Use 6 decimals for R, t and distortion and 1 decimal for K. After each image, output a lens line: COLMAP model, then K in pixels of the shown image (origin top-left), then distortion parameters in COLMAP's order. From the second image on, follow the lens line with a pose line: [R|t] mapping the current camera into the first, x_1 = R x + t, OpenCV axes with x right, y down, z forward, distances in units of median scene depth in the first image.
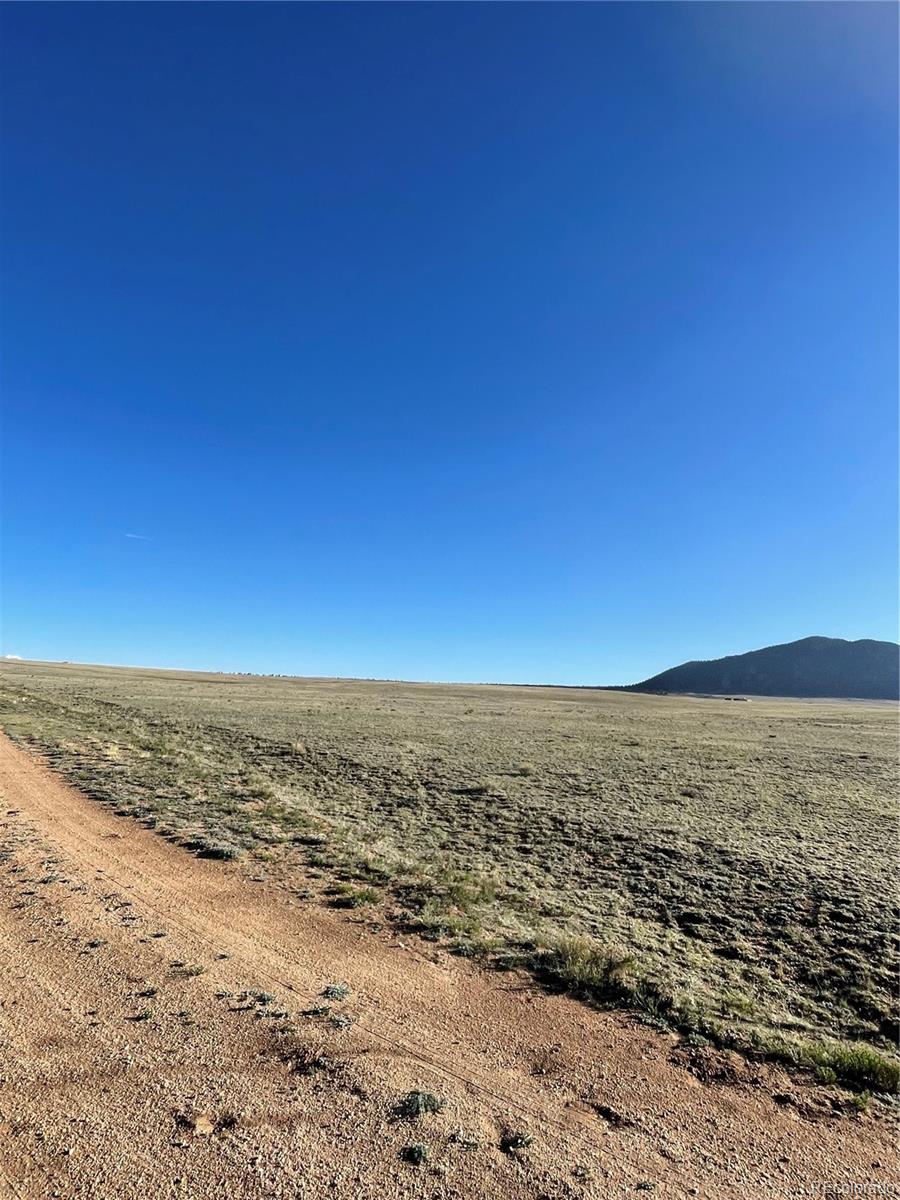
lens RADIAL K [[678.4, 0, 460.7], [0, 678.4, 594.5], [0, 0, 1]] dist [-0.015582, 0.006011]
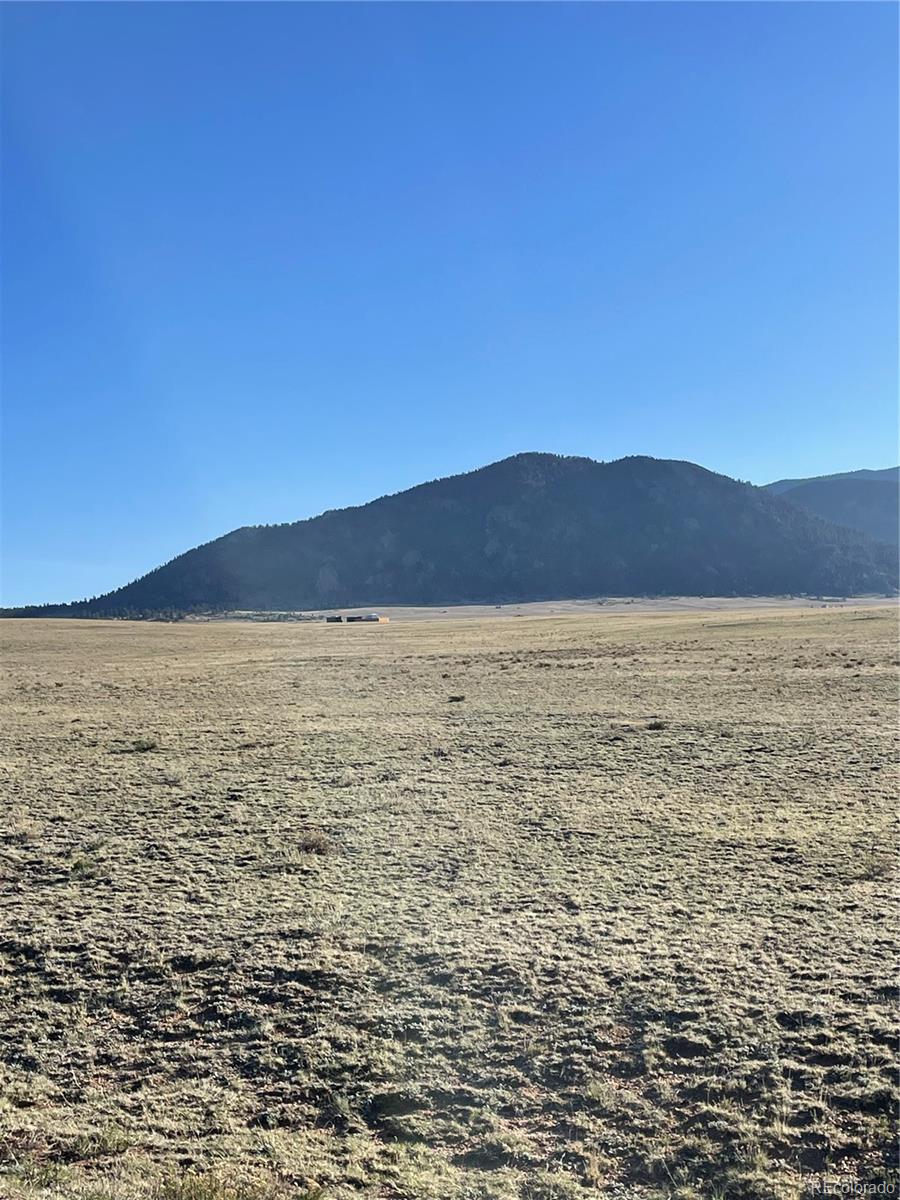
lens RADIAL K [[1884.8, 0, 445.7], [0, 1884.8, 599.5], [0, 0, 1]] dist [0.075233, 0.000000]
pose [[0.903675, -0.067045, 0.422937, -0.091875], [0.011715, 0.991168, 0.132092, -0.002132], [-0.428058, -0.114413, 0.896480, -0.052399]]
